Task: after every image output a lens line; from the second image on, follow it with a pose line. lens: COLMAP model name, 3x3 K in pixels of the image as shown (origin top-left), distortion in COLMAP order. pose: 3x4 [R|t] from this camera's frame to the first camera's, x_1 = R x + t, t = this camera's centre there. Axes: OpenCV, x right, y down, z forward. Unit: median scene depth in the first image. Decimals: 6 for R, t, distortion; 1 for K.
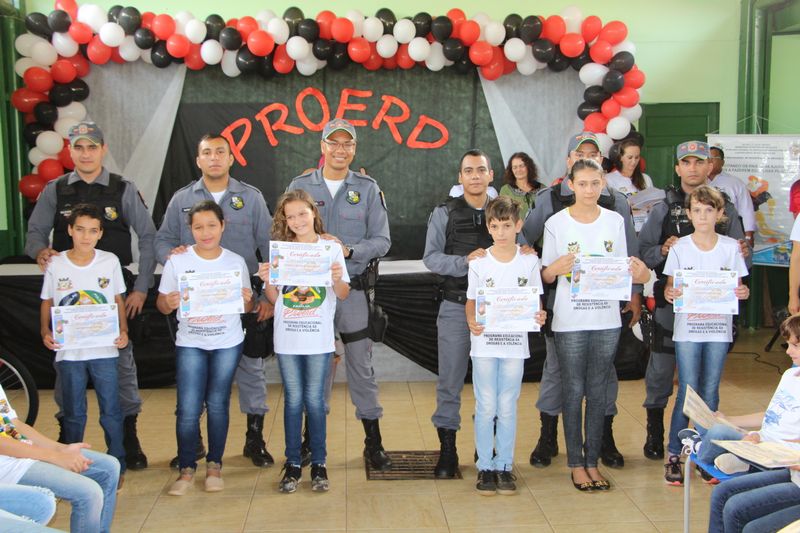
lens RADIAL K [[957.0, 0, 397.2], [0, 957.0, 256.0], [0, 0, 1]] dist [0.016257, 0.000000]
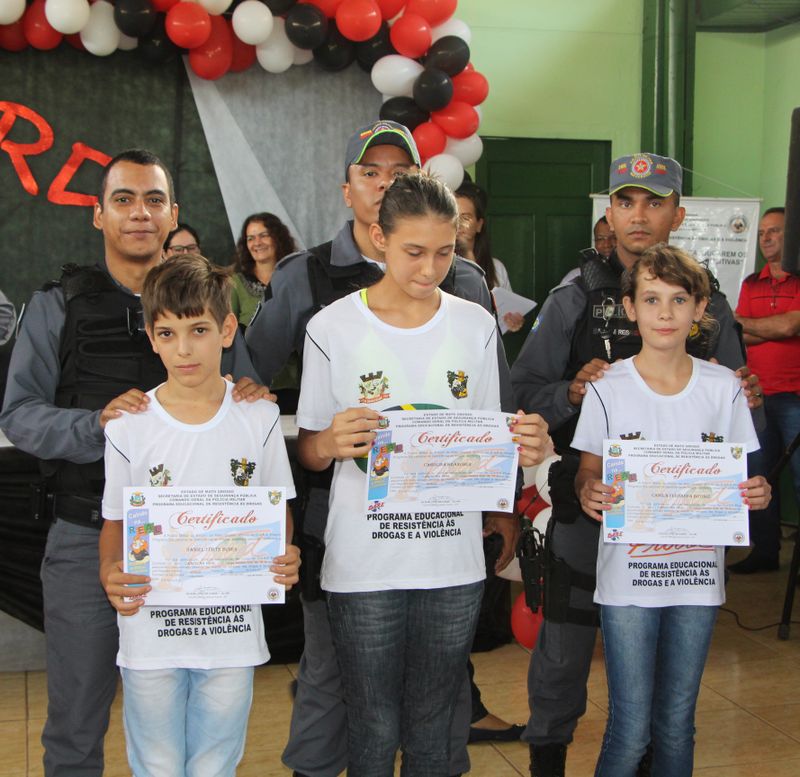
lens RADIAL K [[1392.2, 0, 393.0], [0, 1392.2, 390.7], [0, 0, 1]] dist [-0.004539, 0.000000]
pose [[0.978041, -0.000402, 0.208413, 0.036527], [0.003312, 0.999902, -0.013612, 0.000100], [-0.208388, 0.014004, 0.977946, 0.222082]]
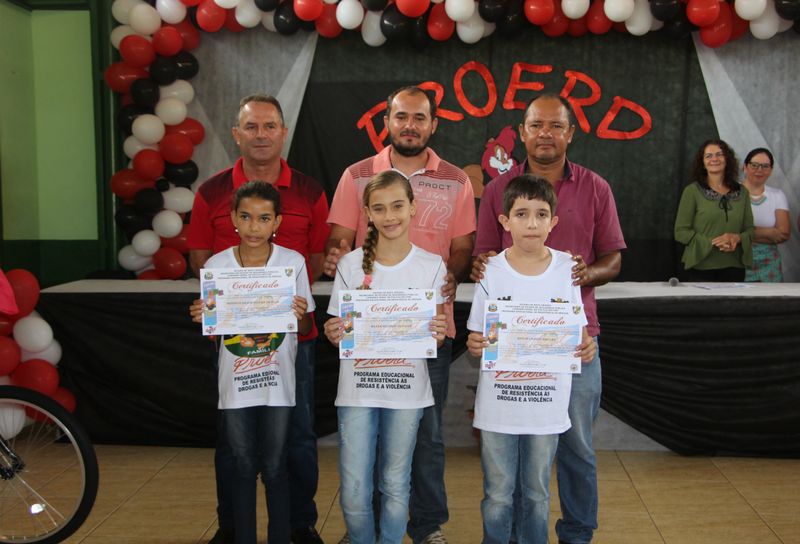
lens RADIAL K [[976.8, 0, 399.9], [0, 976.8, 269.4], [0, 0, 1]] dist [0.014948, 0.000000]
pose [[0.992481, 0.013802, -0.121617, -0.050358], [-0.016387, 0.999660, -0.020281, 0.011045], [0.121296, 0.022121, 0.992370, 0.205328]]
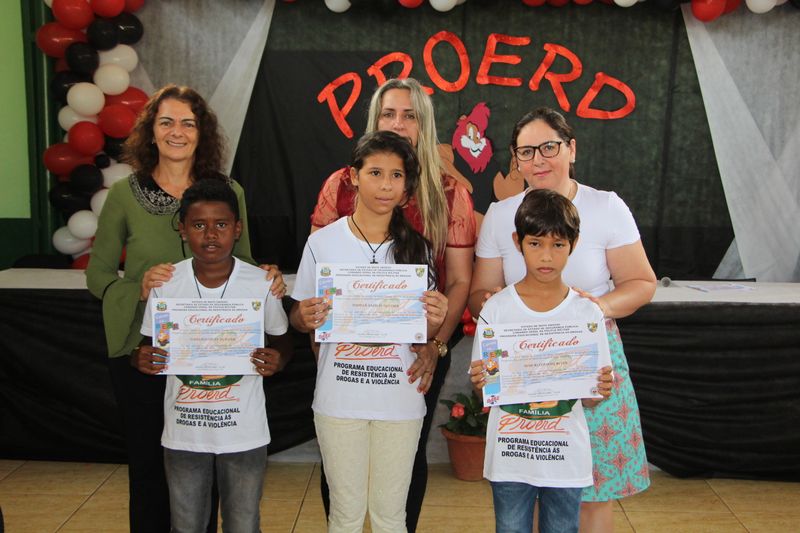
lens RADIAL K [[957.0, 0, 393.5], [0, 957.0, 264.0], [0, 0, 1]] dist [0.016257, 0.000000]
pose [[0.996381, 0.029624, -0.079668, -0.066424], [-0.028623, 0.999497, 0.013675, -0.009835], [0.080033, -0.011345, 0.996728, 0.279045]]
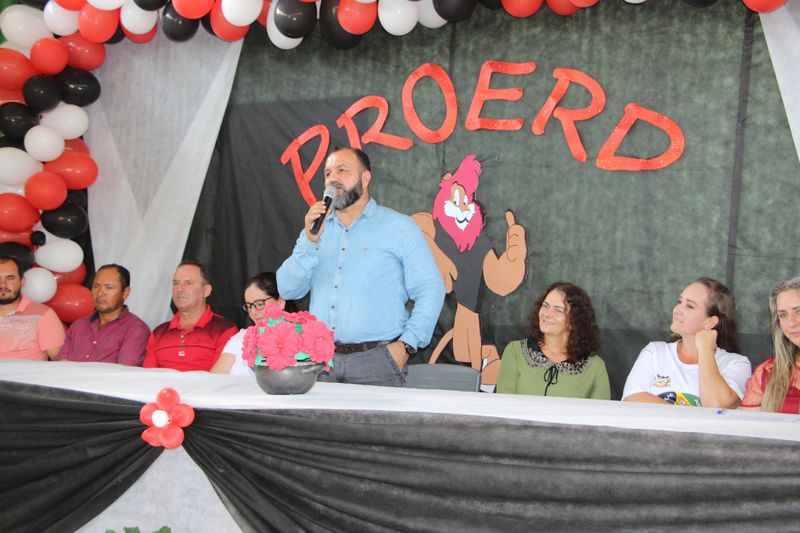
lens RADIAL K [[1131.4, 0, 393.2], [0, 1131.4, 270.1], [0, 0, 1]] dist [0.075029, 0.000000]
pose [[0.852874, 0.019210, -0.521763, 0.228886], [-0.080844, 0.992130, -0.095619, 0.001905], [0.515820, 0.123732, 0.847715, 0.466039]]
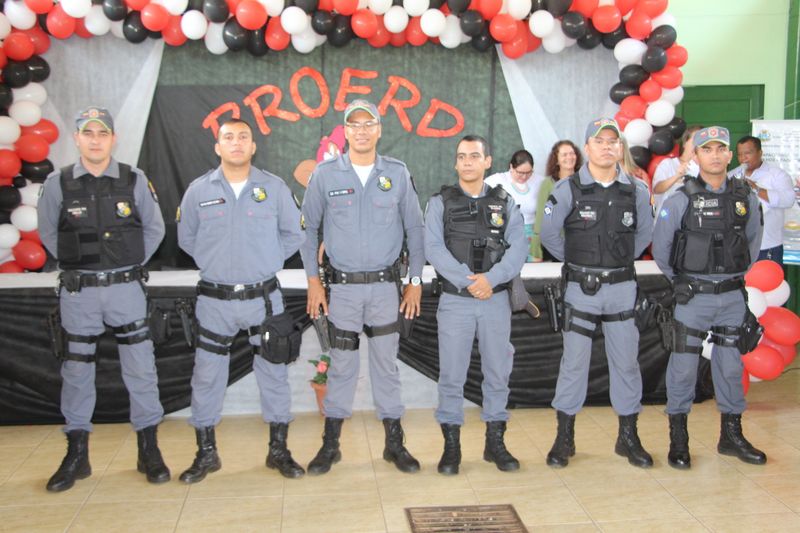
lens RADIAL K [[957.0, 0, 400.3], [0, 957.0, 261.4], [0, 0, 1]] dist [0.016257, 0.000000]
pose [[0.999007, -0.008059, 0.043820, -0.045432], [0.007650, 0.999926, 0.009511, -0.006376], [-0.043893, -0.009166, 0.998994, 0.121283]]
